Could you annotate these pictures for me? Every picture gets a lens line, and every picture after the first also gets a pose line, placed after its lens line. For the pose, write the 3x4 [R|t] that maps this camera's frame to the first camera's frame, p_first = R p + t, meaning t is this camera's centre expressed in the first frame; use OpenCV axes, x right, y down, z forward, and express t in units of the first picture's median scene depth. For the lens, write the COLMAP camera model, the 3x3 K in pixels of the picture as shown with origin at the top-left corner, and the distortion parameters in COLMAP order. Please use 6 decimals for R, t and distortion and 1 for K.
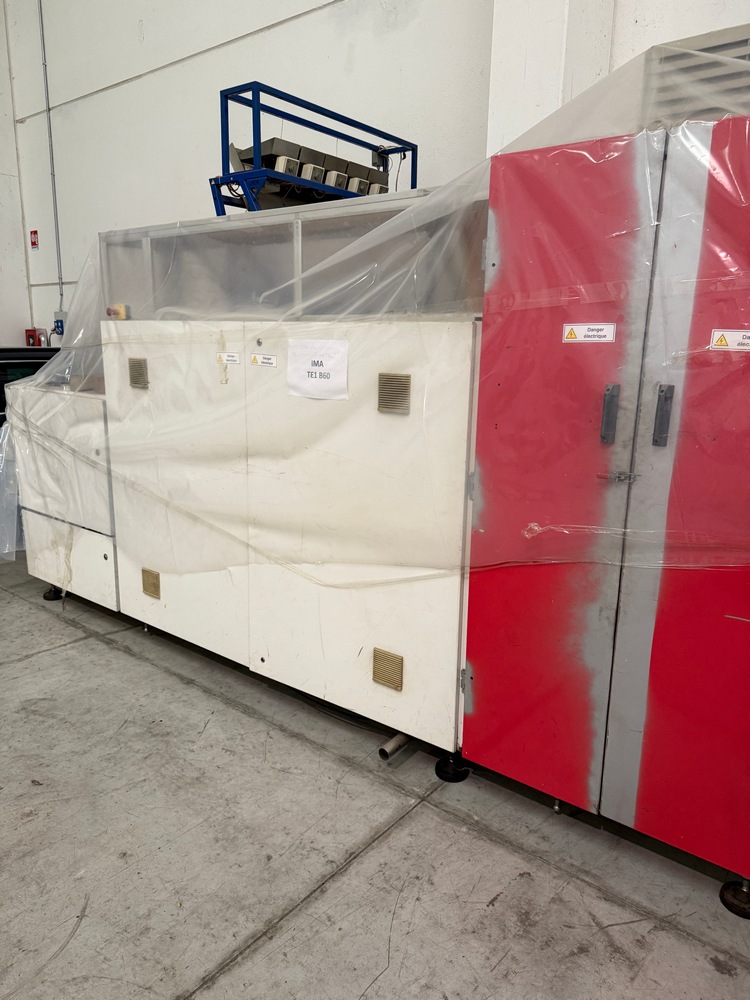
lens RADIAL K [[703.7, 0, 375.0], [0, 703.7, 500.0], [0, 0, 1]] dist [0.107055, -0.120844]
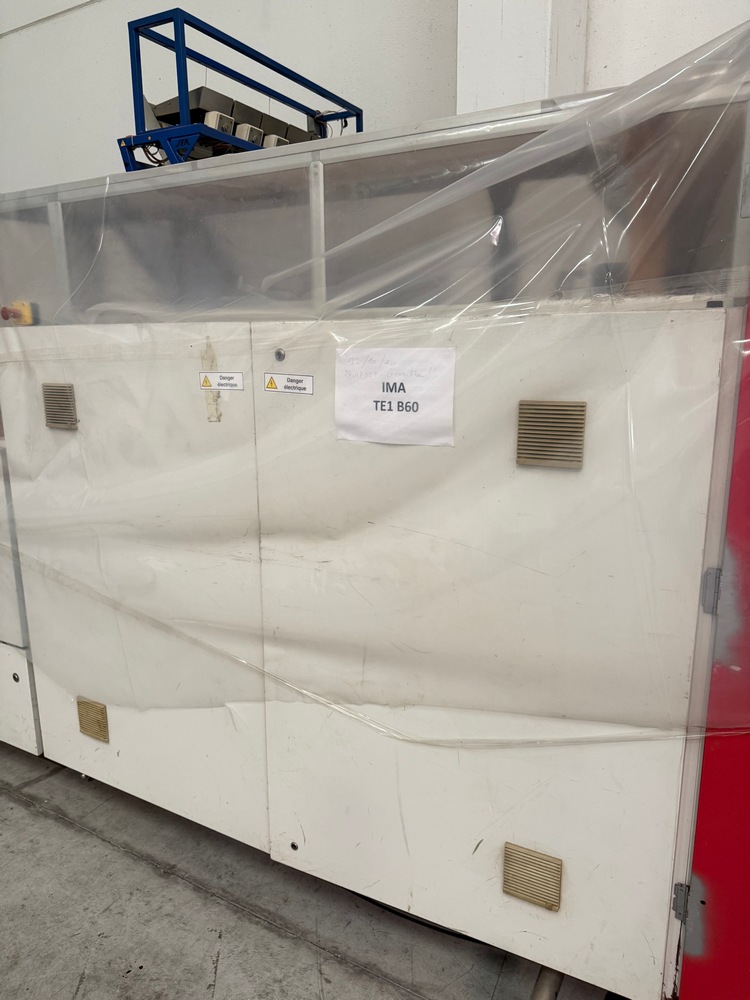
lens RADIAL K [[717.6, 0, 375.0], [0, 717.6, 500.0], [0, 0, 1]] dist [0.040552, -0.034572]
pose [[0.987776, -0.061337, 0.143303, -0.151423], [0.061474, 0.998103, 0.003473, -0.079966], [-0.143244, 0.005379, 0.989673, 0.317928]]
